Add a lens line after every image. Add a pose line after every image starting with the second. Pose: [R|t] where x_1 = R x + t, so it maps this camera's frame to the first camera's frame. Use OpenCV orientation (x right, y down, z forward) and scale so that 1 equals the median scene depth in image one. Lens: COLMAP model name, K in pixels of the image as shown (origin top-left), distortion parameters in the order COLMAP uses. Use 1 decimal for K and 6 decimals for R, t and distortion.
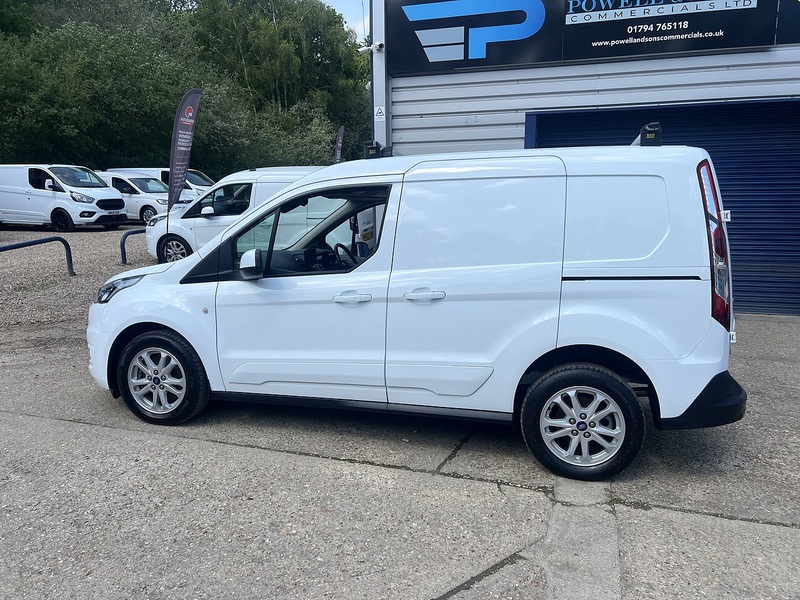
lens RADIAL K [[604.0, 0, 394.0], [0, 604.0, 298.3], [0, 0, 1]] dist [0.048472, -0.053389]
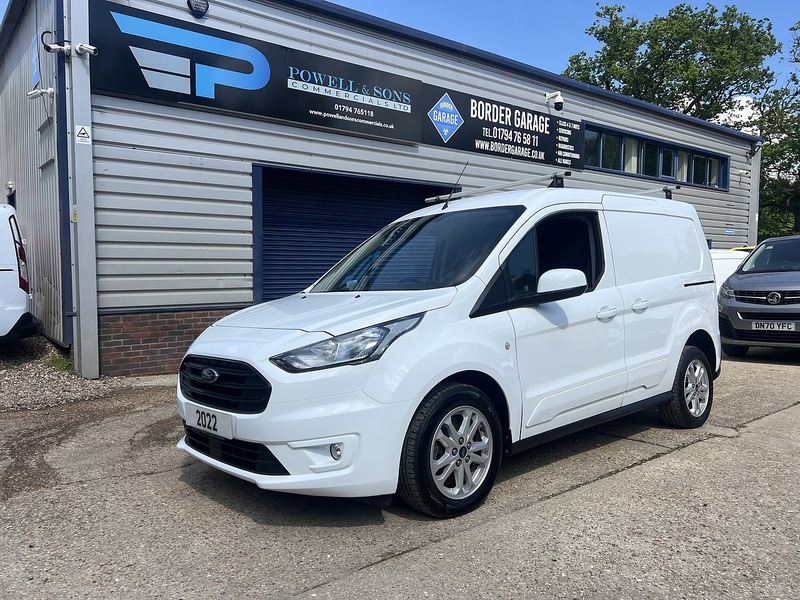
lens RADIAL K [[604.0, 0, 402.5], [0, 604.0, 300.3], [0, 0, 1]] dist [0.048472, -0.053389]
pose [[0.539944, -0.042217, 0.840642, -1.127556], [0.139972, 0.989338, -0.040219, -0.029154], [-0.829981, 0.139383, 0.540096, 0.693230]]
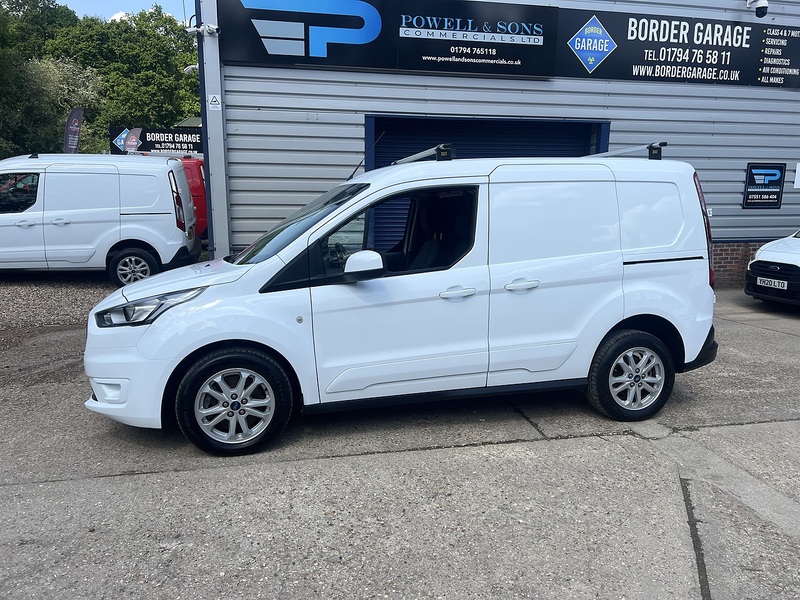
lens RADIAL K [[604.0, 0, 403.8], [0, 604.0, 298.3], [0, 0, 1]] dist [0.048472, -0.053389]
pose [[0.858297, -0.079971, 0.506884, -0.664834], [0.075163, 0.996721, 0.029980, -0.028901], [-0.507619, 0.012367, 0.861493, 0.134235]]
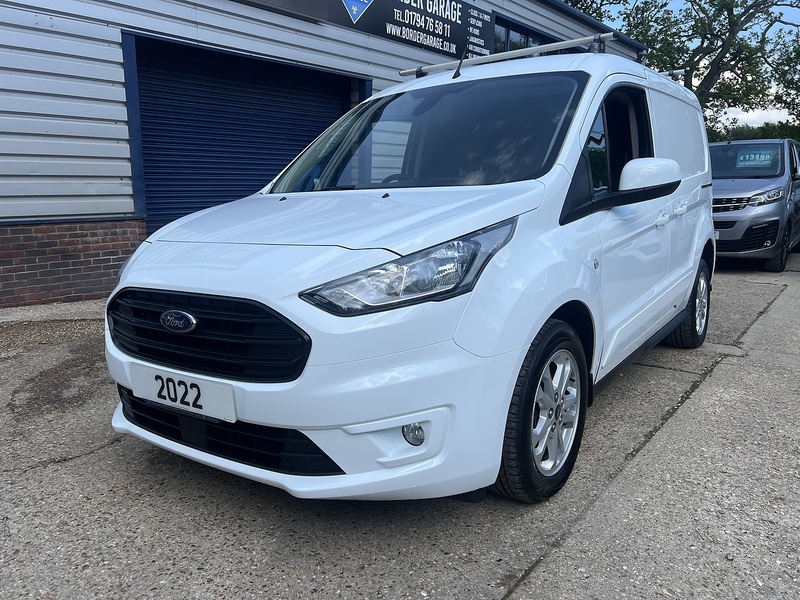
lens RADIAL K [[604.0, 0, 397.5], [0, 604.0, 307.7], [0, 0, 1]] dist [0.048472, -0.053389]
pose [[0.347835, -0.186060, 0.918908, -0.986401], [0.149695, 0.978558, 0.141474, -0.053730], [-0.925528, 0.088346, 0.368230, 1.005387]]
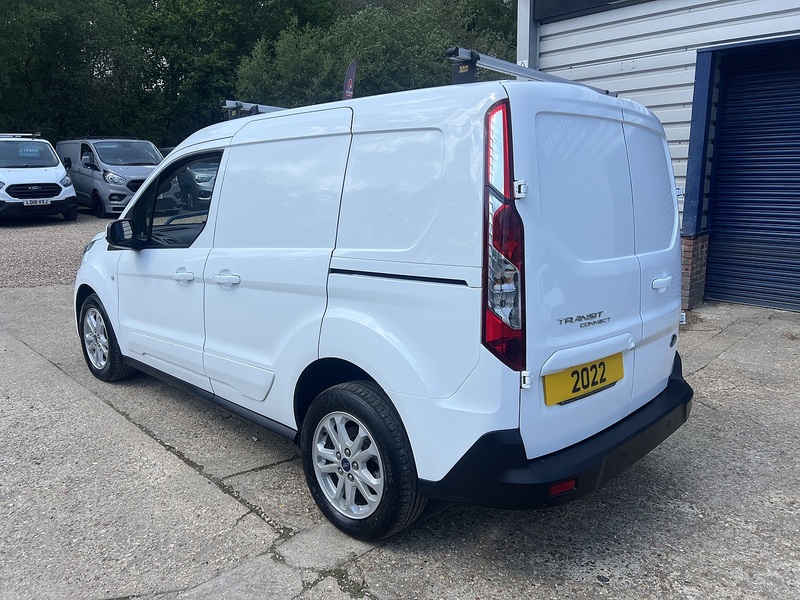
lens RADIAL K [[604.0, 0, 393.0], [0, 604.0, 296.7], [0, 0, 1]] dist [0.048472, -0.053389]
pose [[0.876757, 0.089350, -0.472561, 0.630065], [-0.067906, 0.995746, 0.062284, -0.046099], [0.476115, -0.022518, 0.879094, 0.325870]]
